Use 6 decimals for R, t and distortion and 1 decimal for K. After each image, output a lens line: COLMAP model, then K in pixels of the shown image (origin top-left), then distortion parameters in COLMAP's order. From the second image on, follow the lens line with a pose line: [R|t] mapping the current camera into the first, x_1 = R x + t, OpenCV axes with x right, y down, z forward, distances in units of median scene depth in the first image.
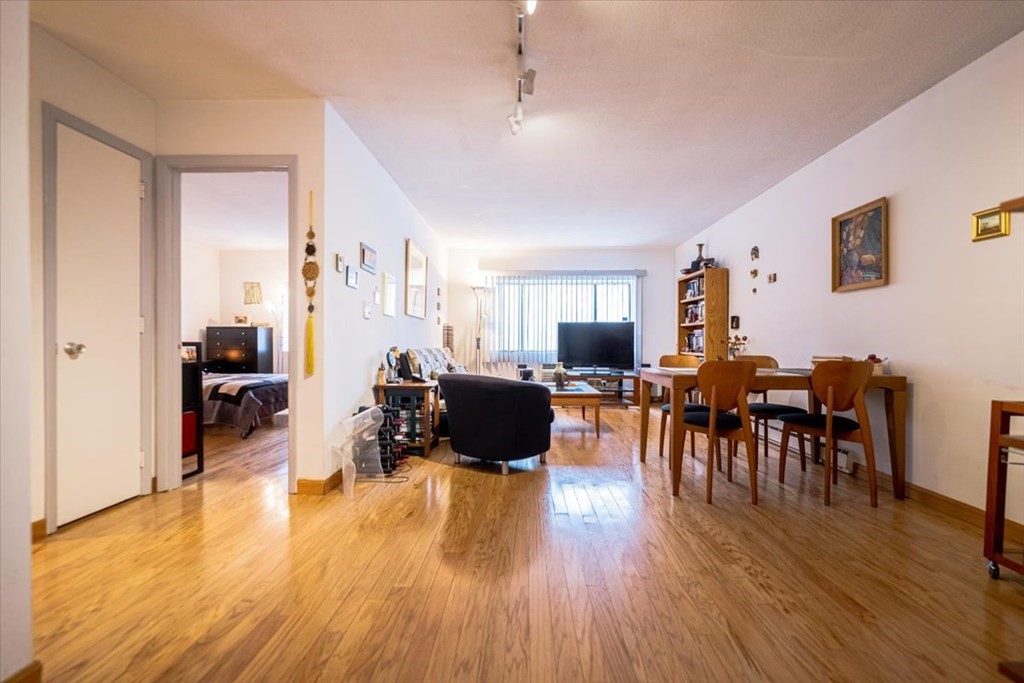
lens RADIAL K [[417.3, 0, 518.6], [0, 417.3, 342.9], [0, 0, 1]] dist [-0.001499, -0.000726]
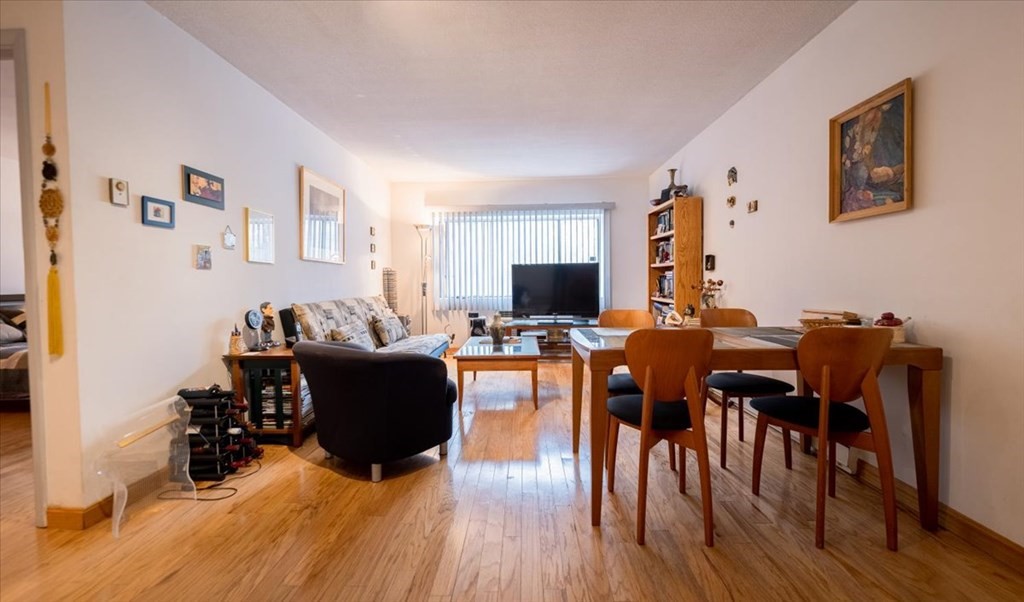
lens RADIAL K [[411.8, 0, 513.8], [0, 411.8, 292.8], [0, 0, 1]] dist [-0.001330, 0.000495]
pose [[0.999840, -0.015202, -0.009476, 0.213984], [0.015466, 0.999477, 0.028390, -0.028867], [0.009039, -0.028532, 0.999552, 0.283741]]
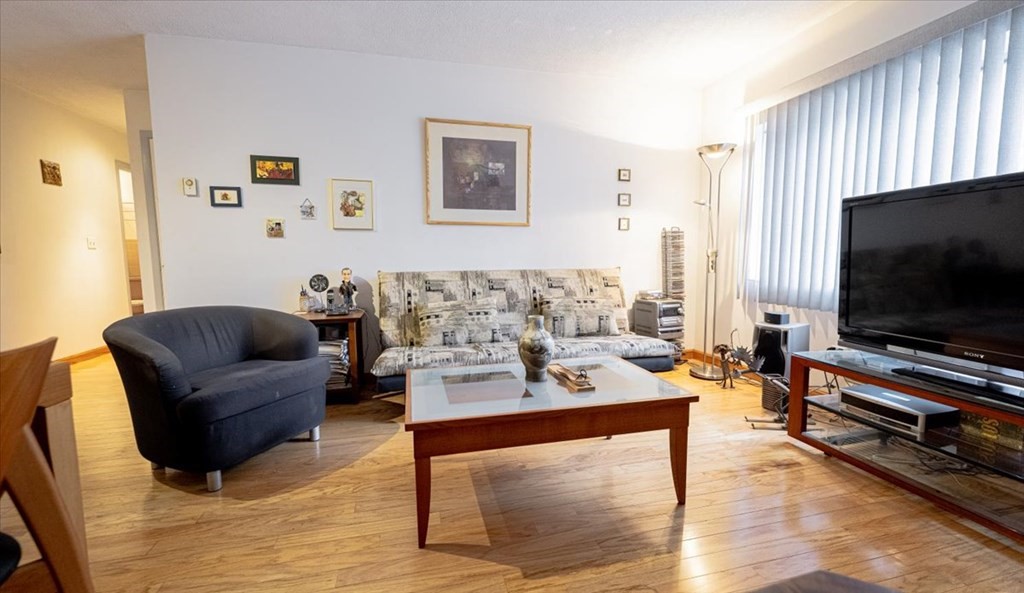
lens RADIAL K [[415.0, 0, 511.2], [0, 415.0, 298.0], [0, 0, 1]] dist [0.000481, 0.000031]
pose [[0.249808, 0.085779, -0.964489, 0.698929], [0.007893, 0.995855, 0.090613, -0.005188], [0.968263, -0.030248, 0.248095, 1.358176]]
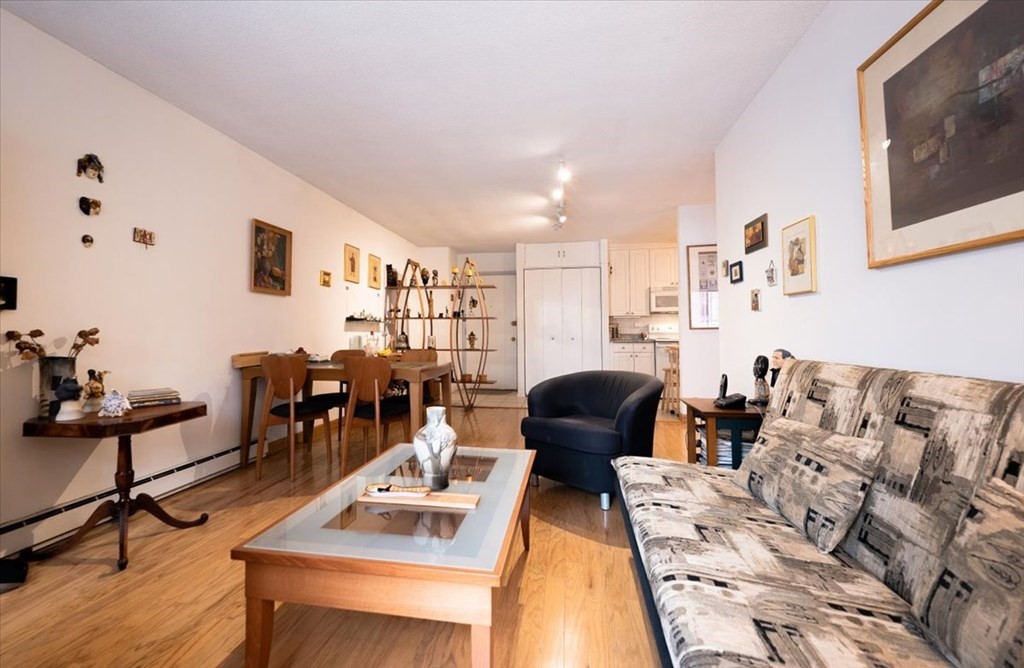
lens RADIAL K [[434.4, 0, 492.4], [0, 434.4, 318.7], [0, 0, 1]] dist [0.003002, 0.000059]
pose [[-0.986979, 0.006134, 0.160730, 0.000473], [0.001236, 0.999532, -0.030554, -0.019465], [-0.160842, -0.029957, -0.986525, 2.033296]]
